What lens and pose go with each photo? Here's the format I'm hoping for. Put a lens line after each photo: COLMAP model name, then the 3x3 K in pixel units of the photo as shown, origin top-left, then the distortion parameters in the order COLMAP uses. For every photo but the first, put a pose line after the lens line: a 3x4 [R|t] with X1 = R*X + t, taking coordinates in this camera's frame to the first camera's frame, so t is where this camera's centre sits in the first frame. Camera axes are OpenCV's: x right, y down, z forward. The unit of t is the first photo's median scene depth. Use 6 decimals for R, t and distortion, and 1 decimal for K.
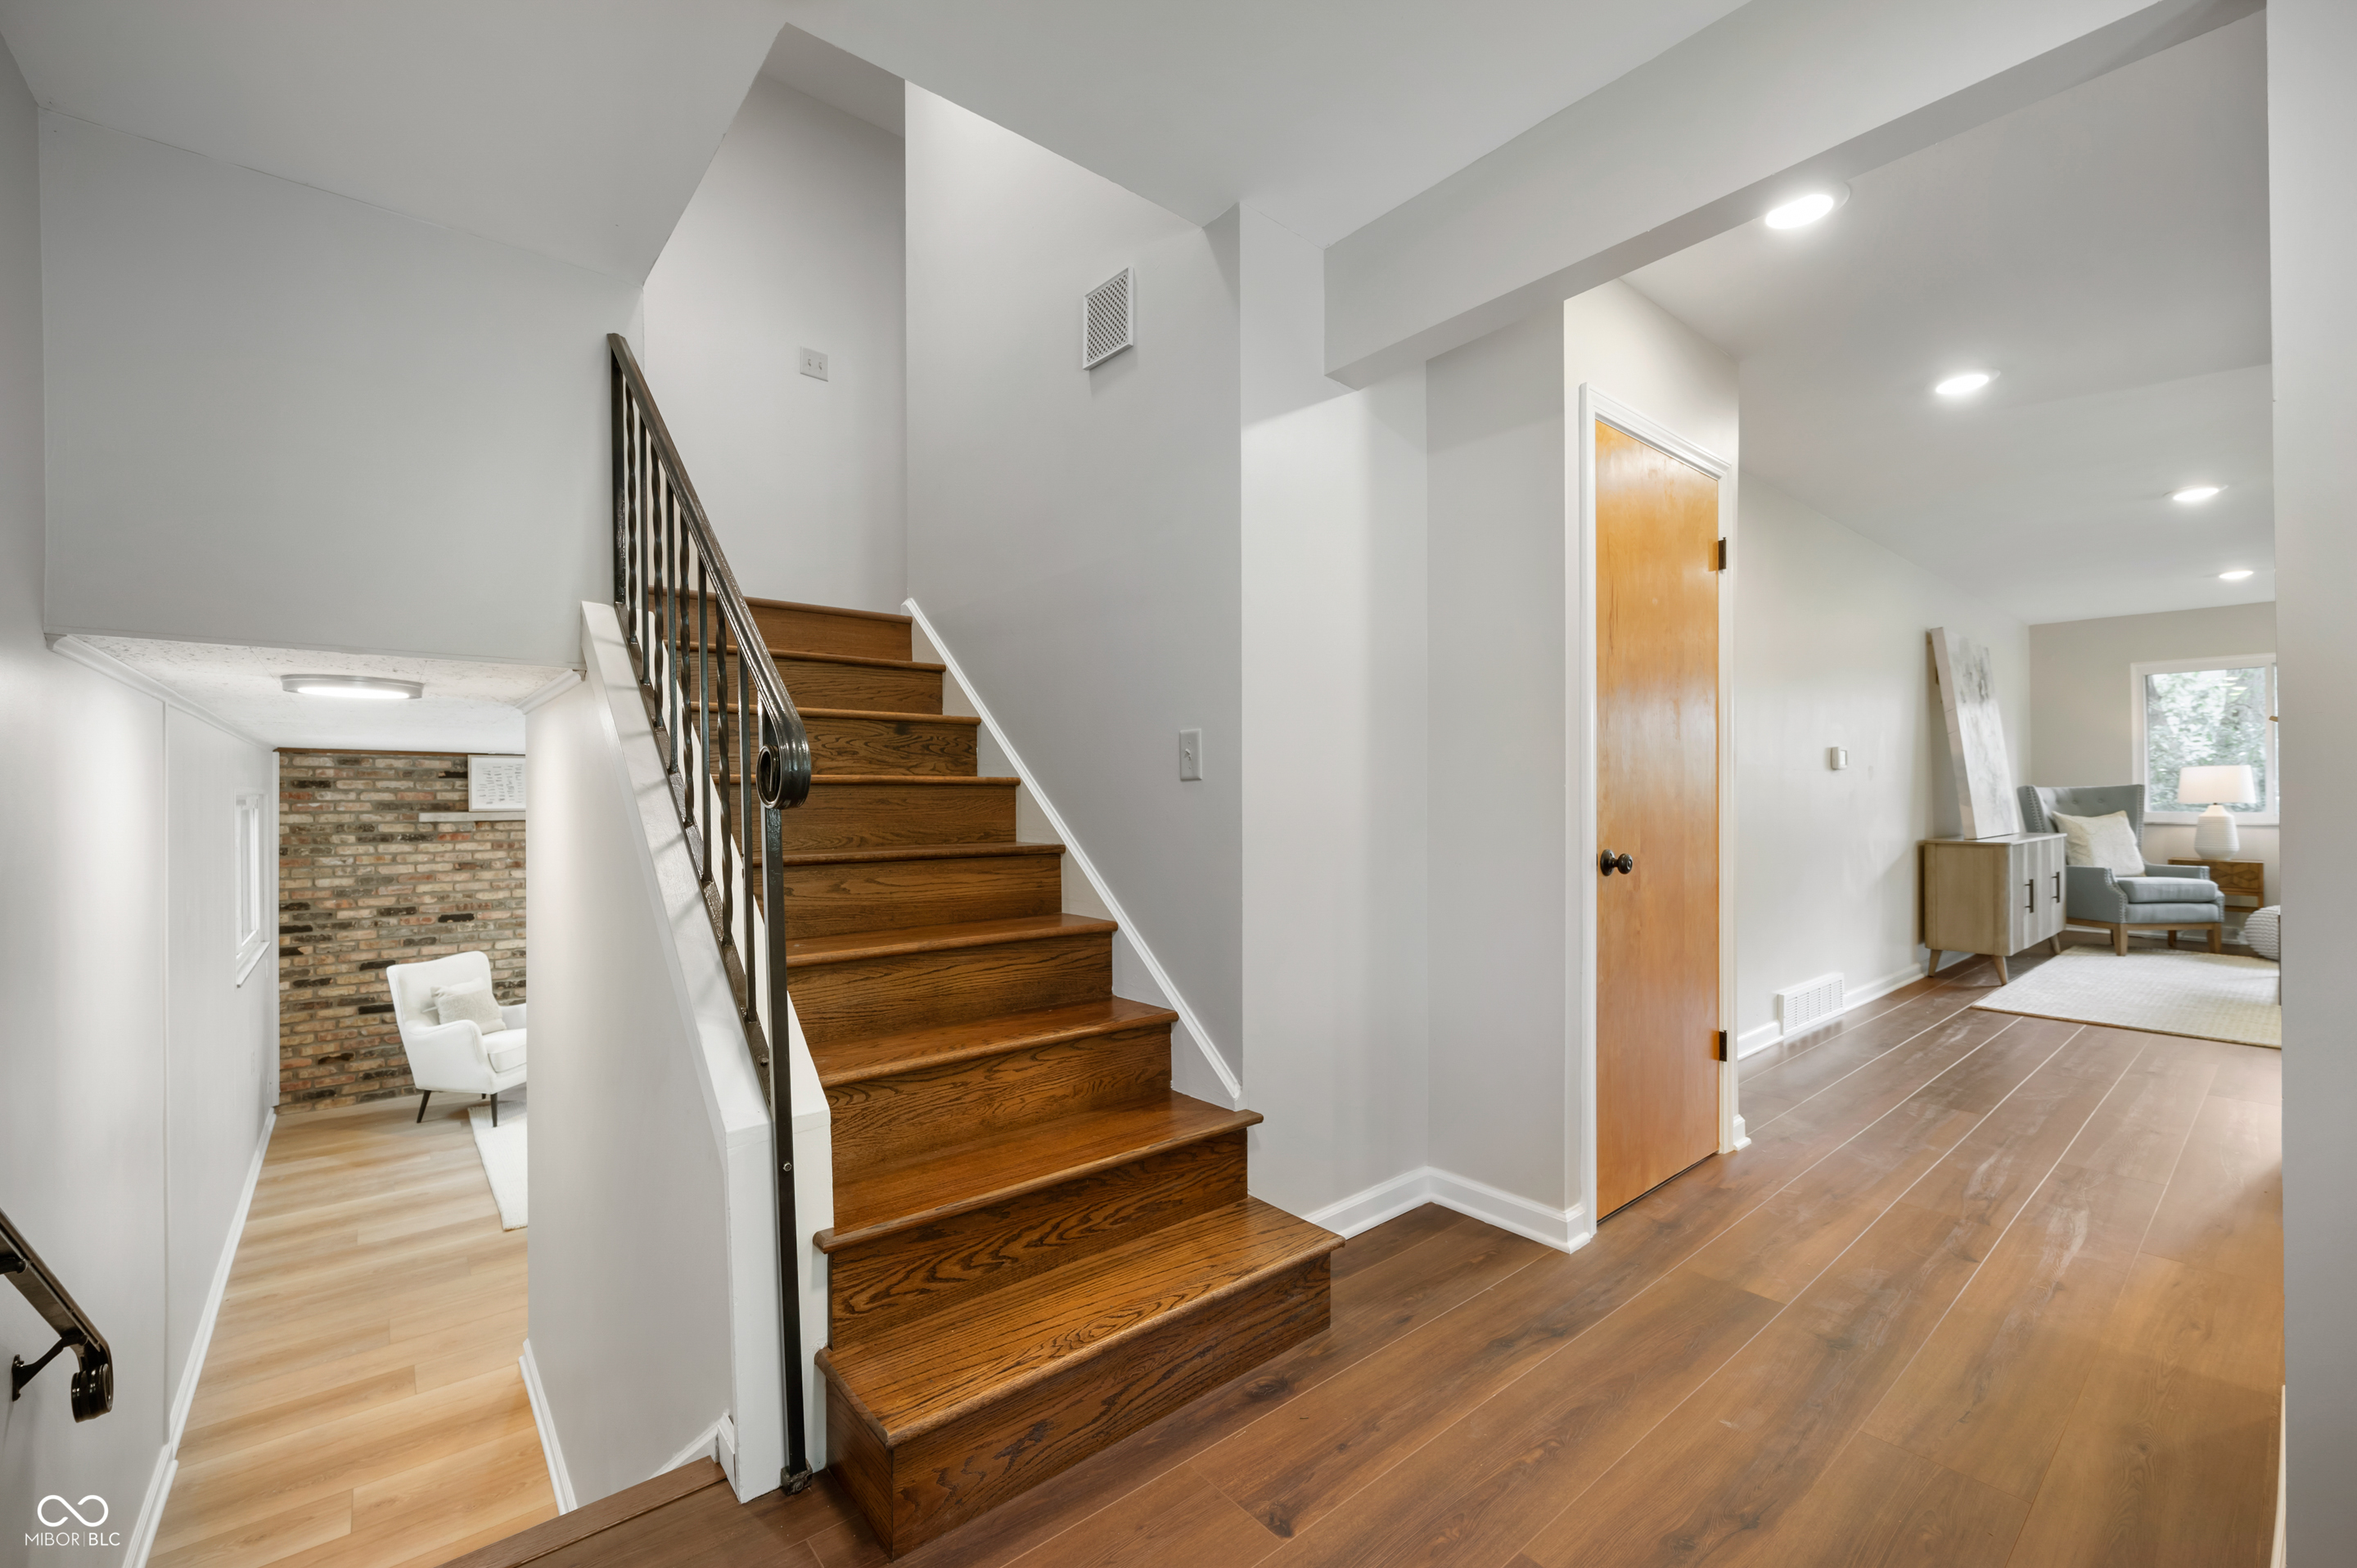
lens RADIAL K [[972.0, 0, 1192.8], [0, 972.0, 796.4], [0, 0, 1]] dist [-0.001497, -0.000448]
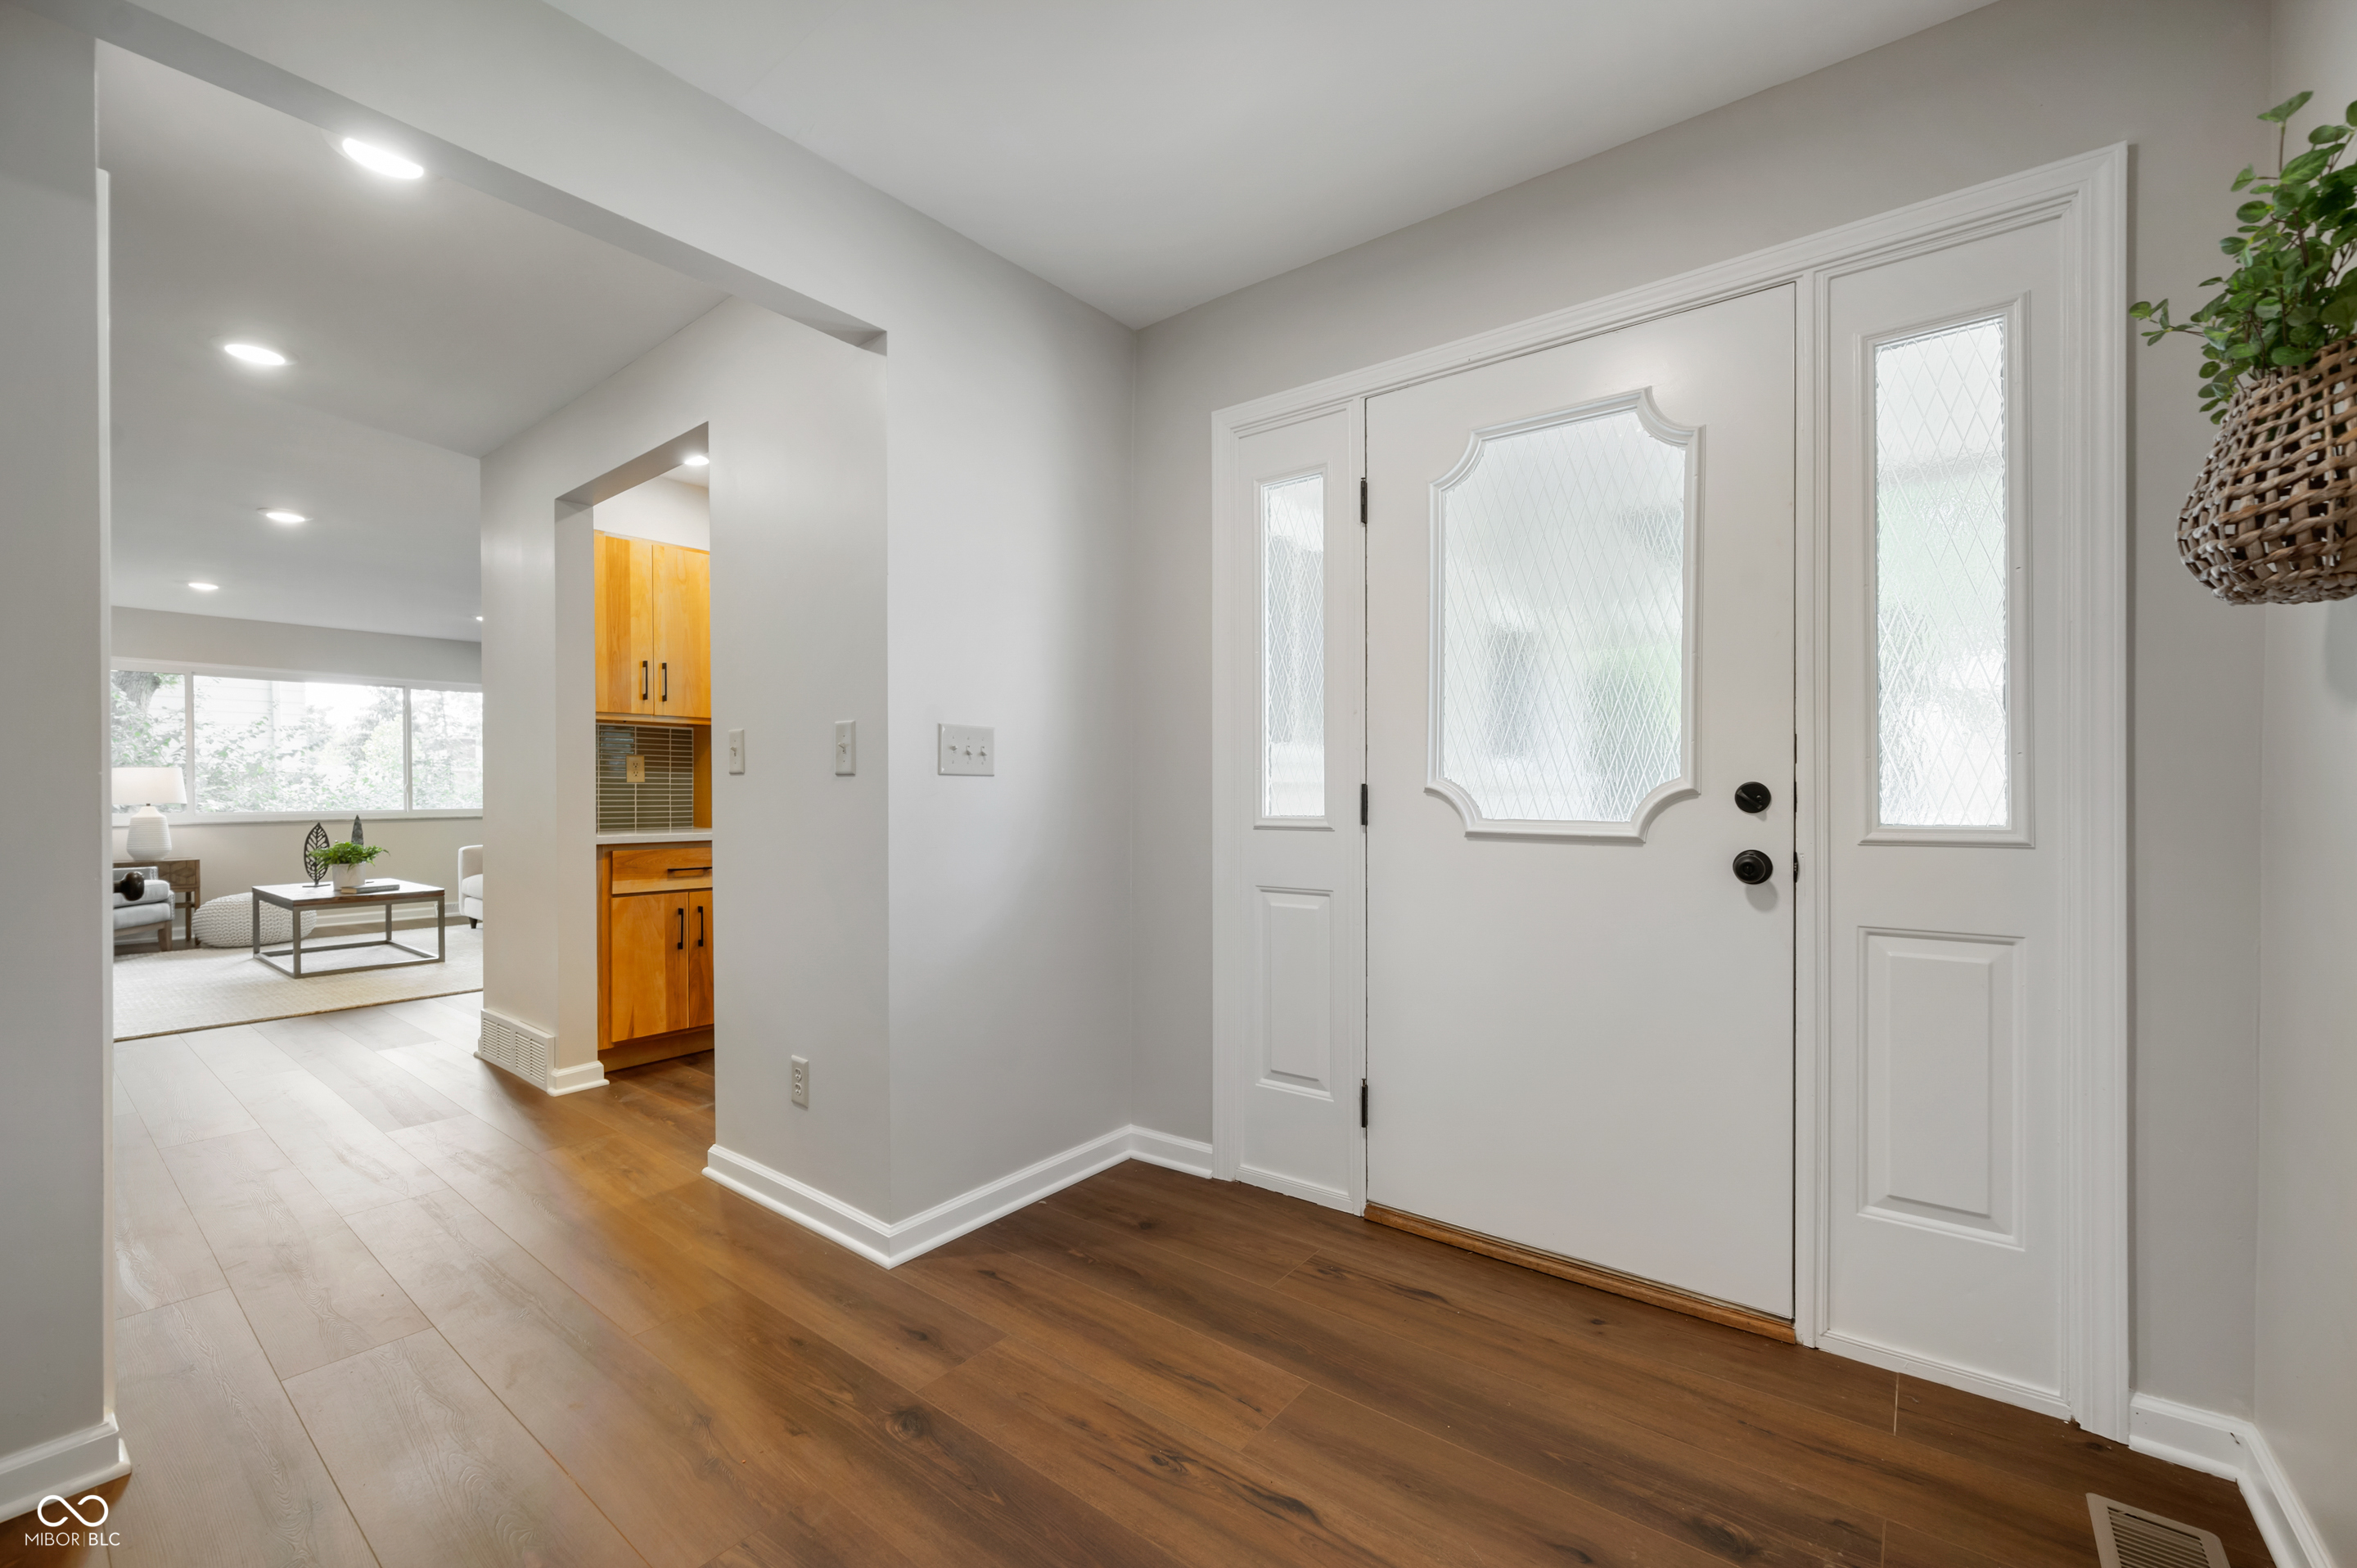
lens RADIAL K [[950.3, 0, 1183.7], [0, 950.3, 778.5], [0, 0, 1]] dist [0.001752, -0.000078]
pose [[-0.206666, 0.005925, 0.978394, -0.137688], [0.013491, 0.999904, -0.003206, -0.001708], [-0.978319, 0.012537, -0.206726, 0.155025]]
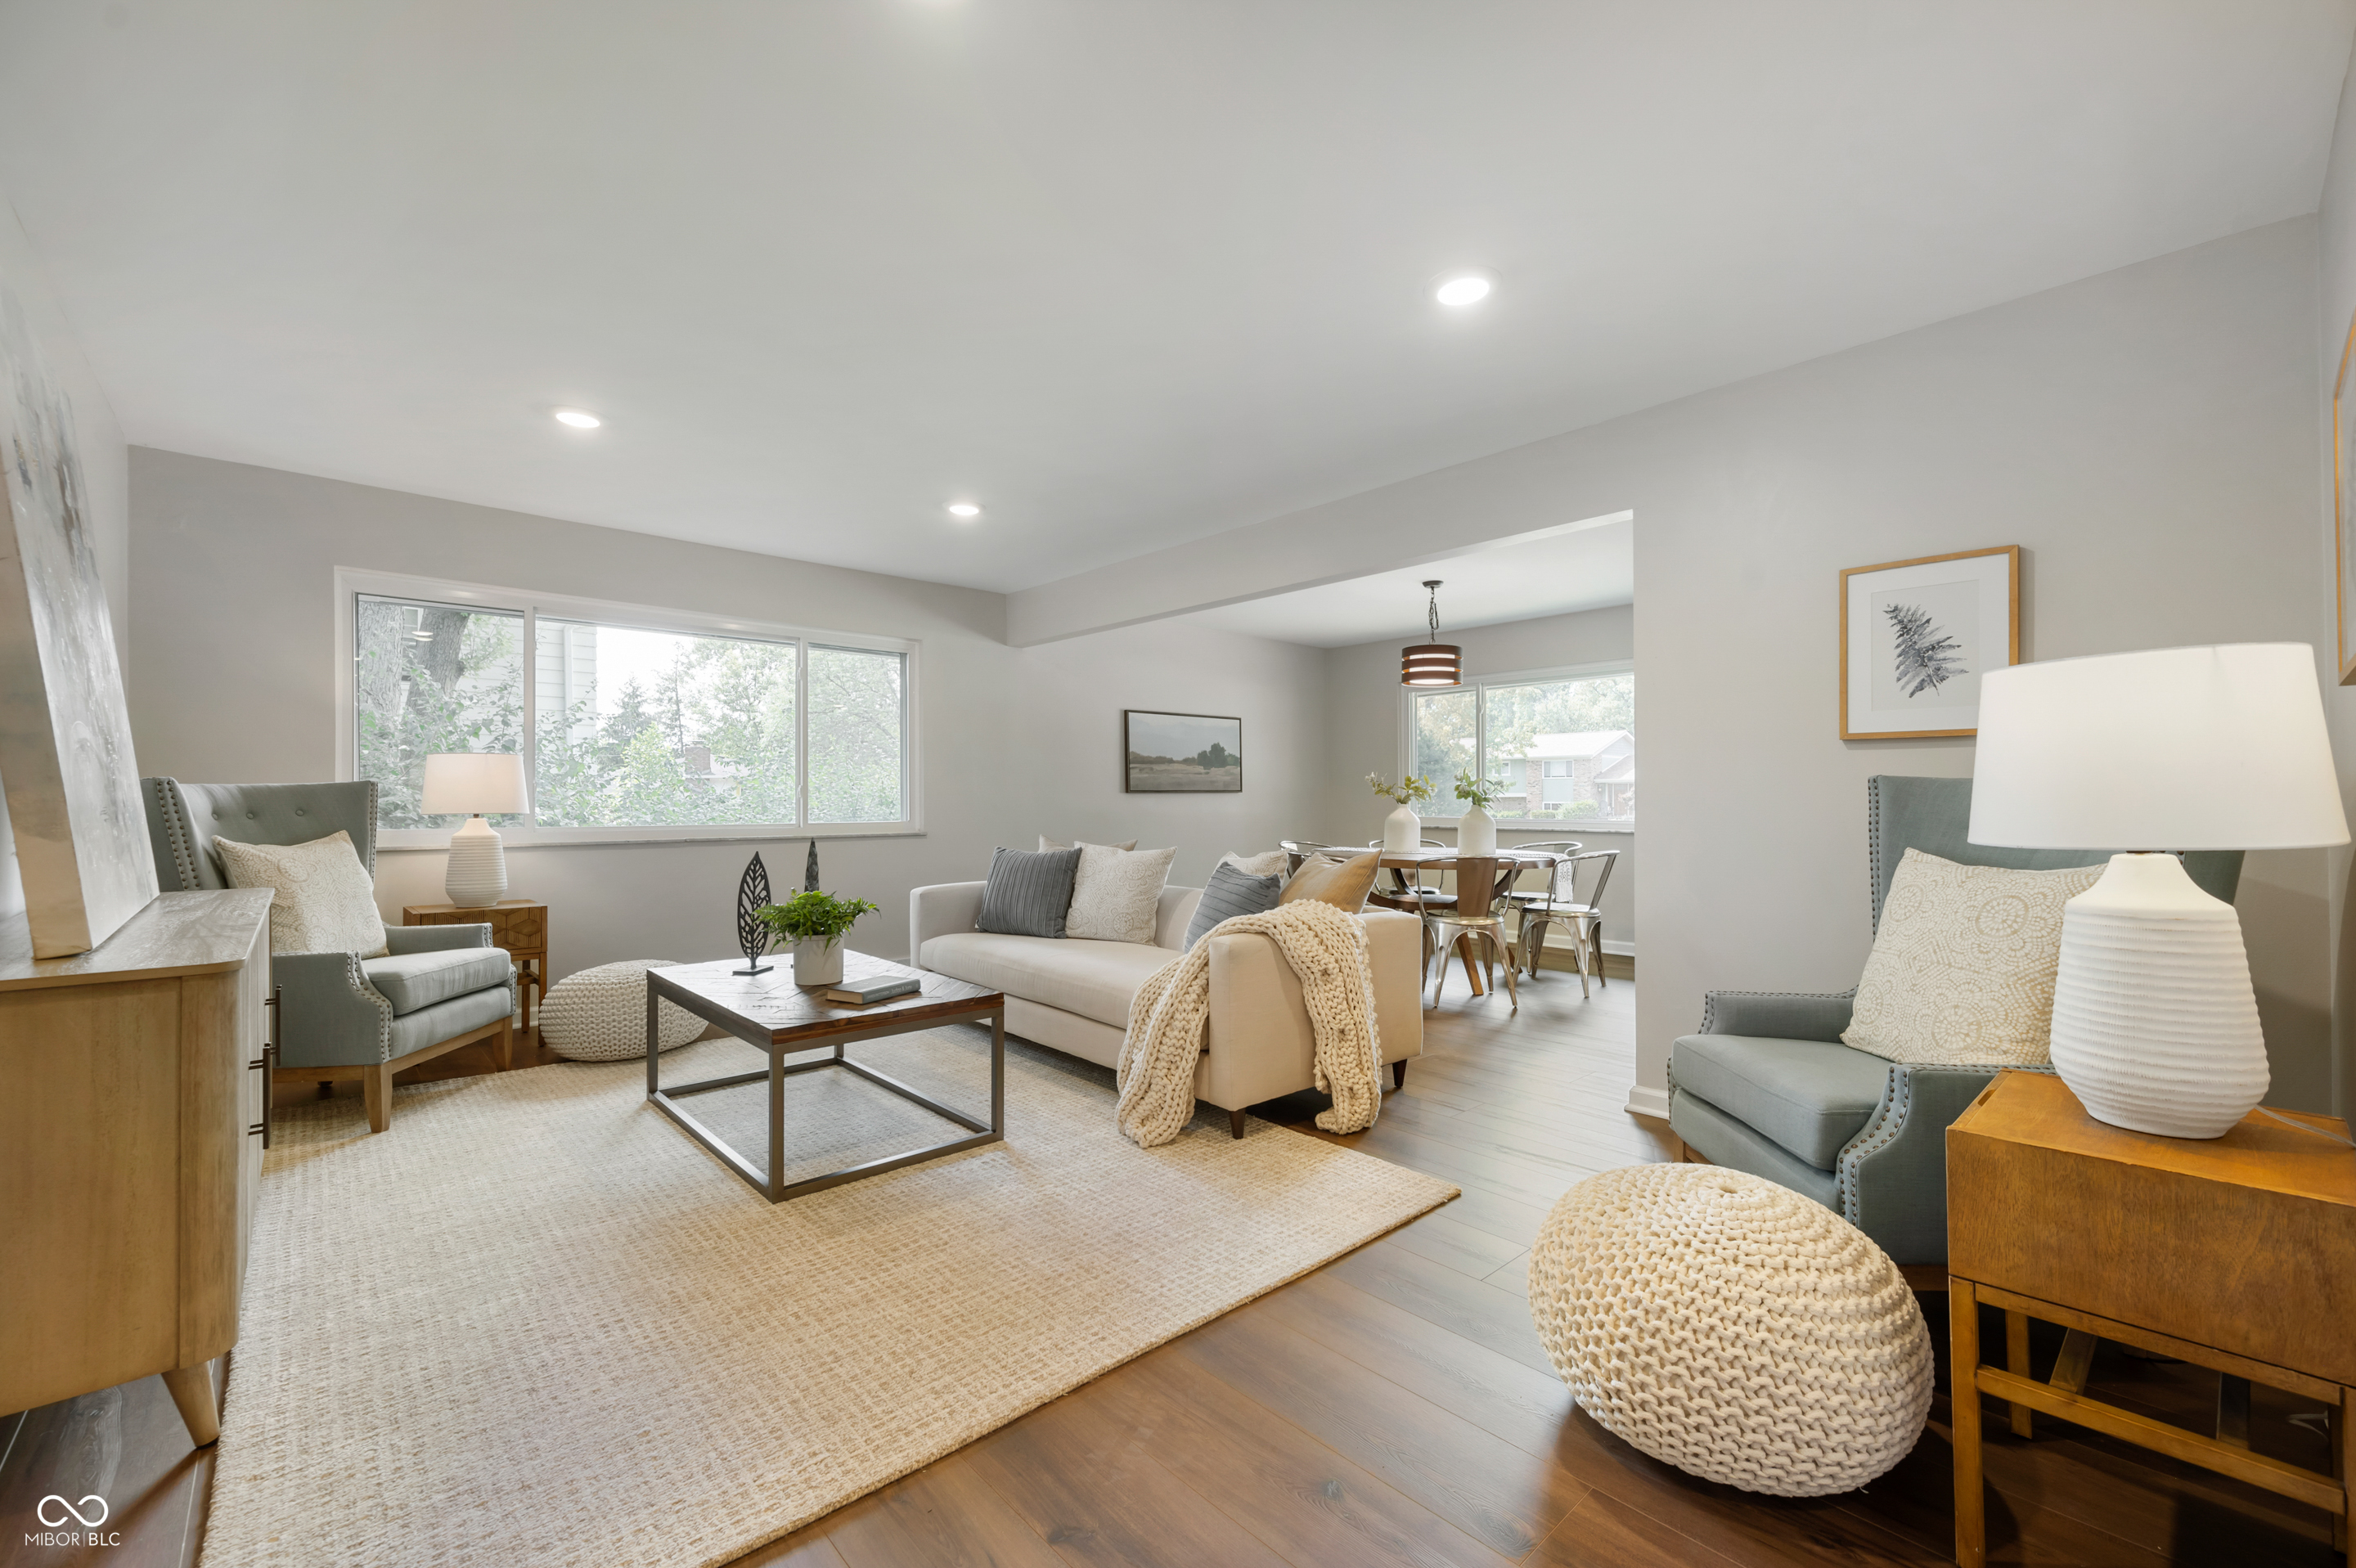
lens RADIAL K [[973.1, 0, 1178.0], [0, 973.1, 784.0], [0, 0, 1]] dist [0.000955, 0.000040]
pose [[-0.035826, 0.016234, 0.999226, 0.432525], [0.007475, 0.999844, -0.015976, 0.001615], [-0.999330, 0.006896, -0.035942, 0.590053]]
